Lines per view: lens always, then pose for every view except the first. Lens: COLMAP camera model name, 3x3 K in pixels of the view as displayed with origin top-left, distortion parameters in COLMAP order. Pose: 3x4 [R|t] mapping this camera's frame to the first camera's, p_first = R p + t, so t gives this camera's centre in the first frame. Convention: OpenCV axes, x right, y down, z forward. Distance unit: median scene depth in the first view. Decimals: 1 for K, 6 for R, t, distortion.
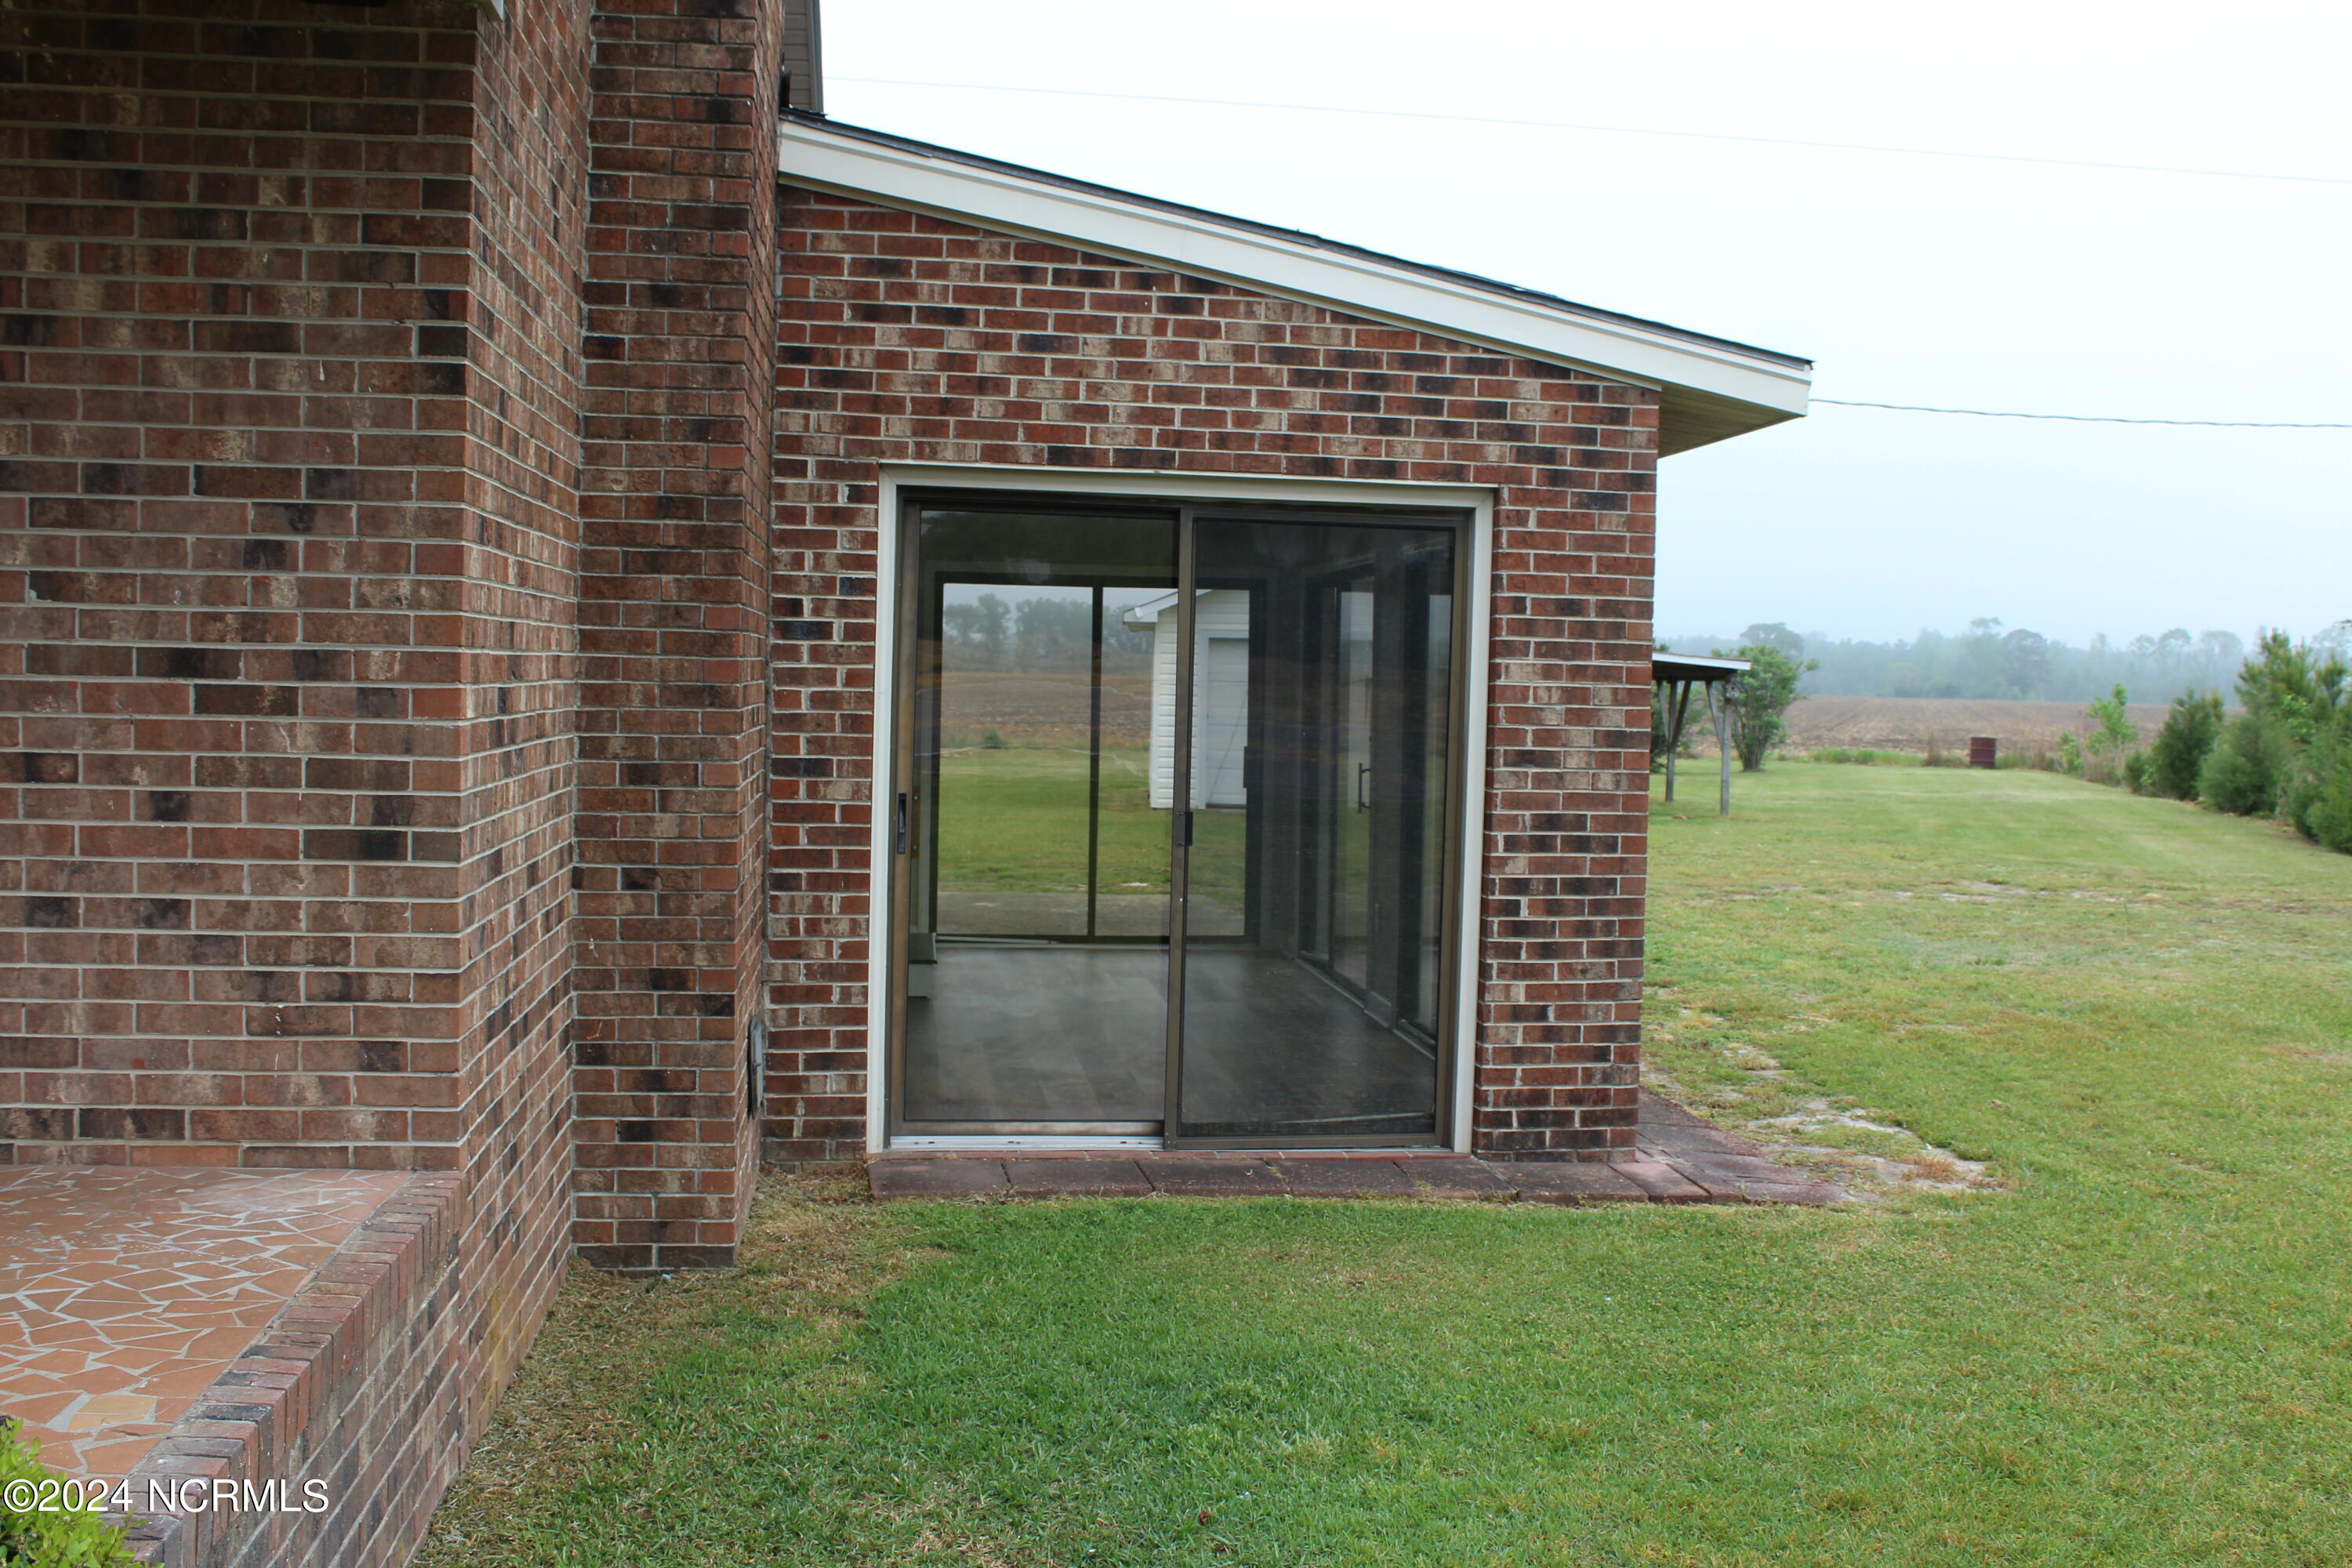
lens RADIAL K [[2254.6, 0, 1180.4], [0, 2254.6, 782.0], [0, 0, 1]] dist [-0.088780, 0.000000]
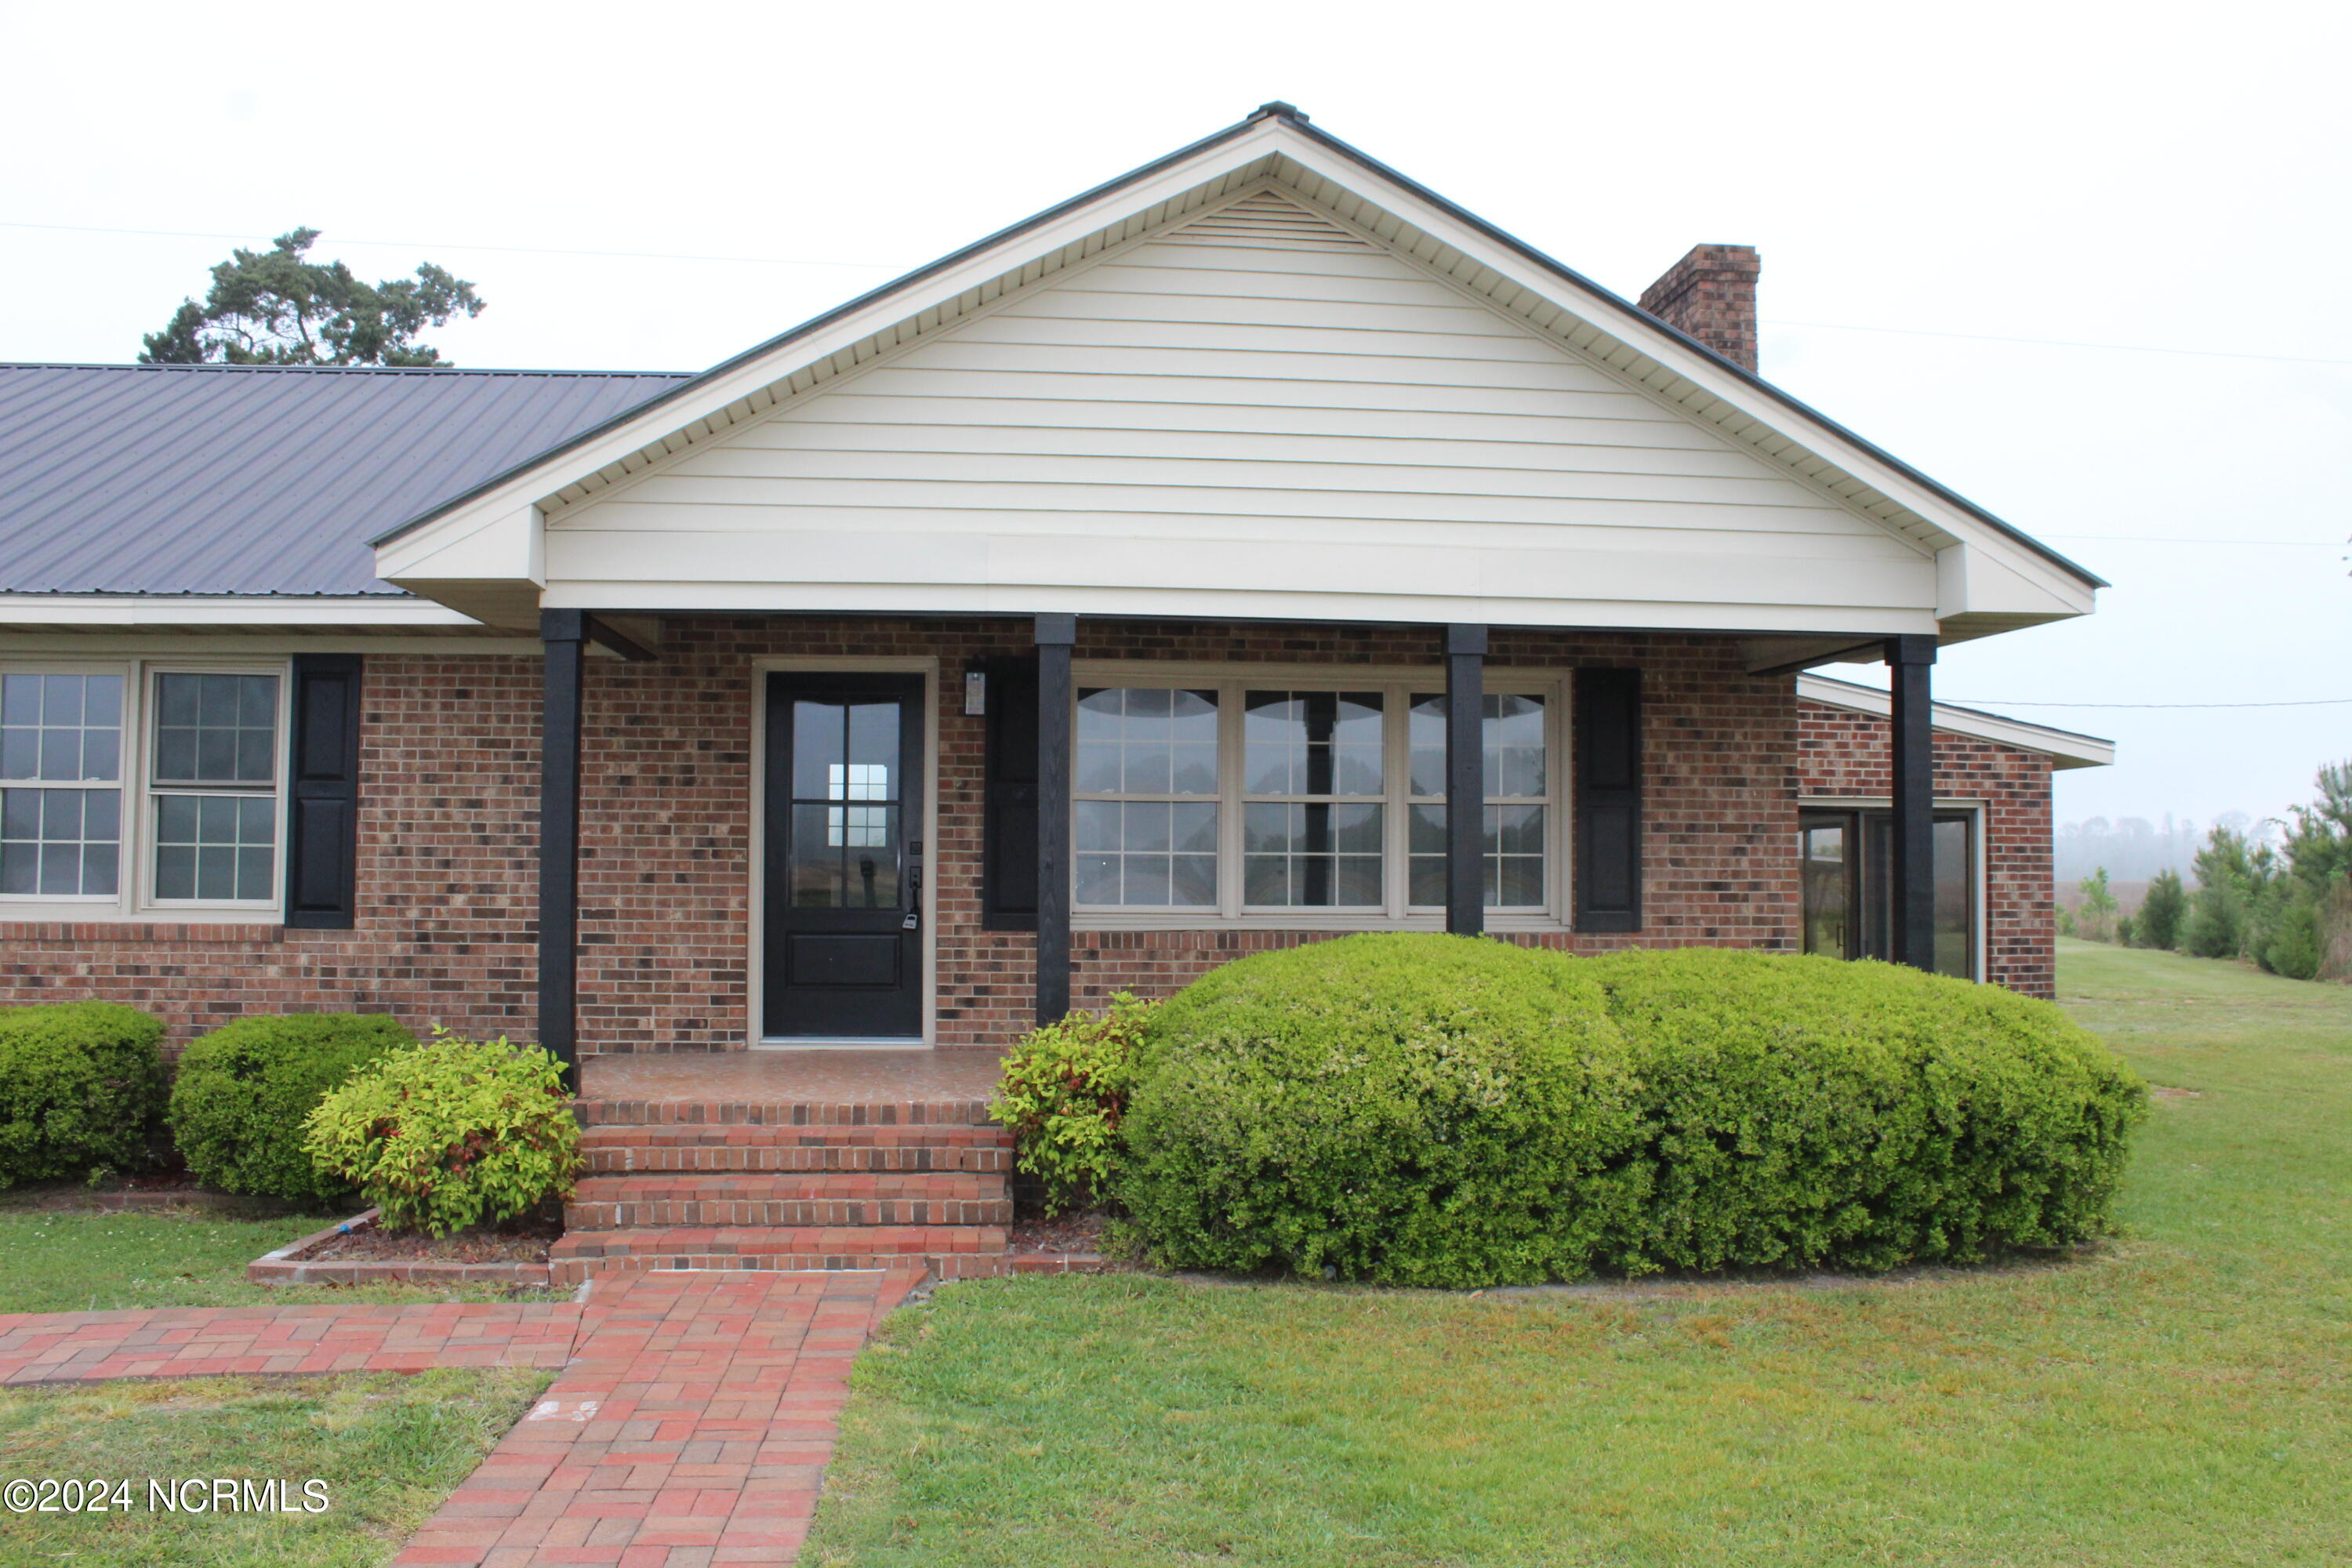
lens RADIAL K [[1990.0, 0, 1172.1], [0, 1990.0, 783.1], [0, 0, 1]] dist [-0.151804, 0.127965]
pose [[0.999701, -0.017775, -0.016792, -0.697240], [0.016140, 0.995539, -0.092960, 0.028256], [0.018369, 0.092661, 0.995528, -1.072167]]
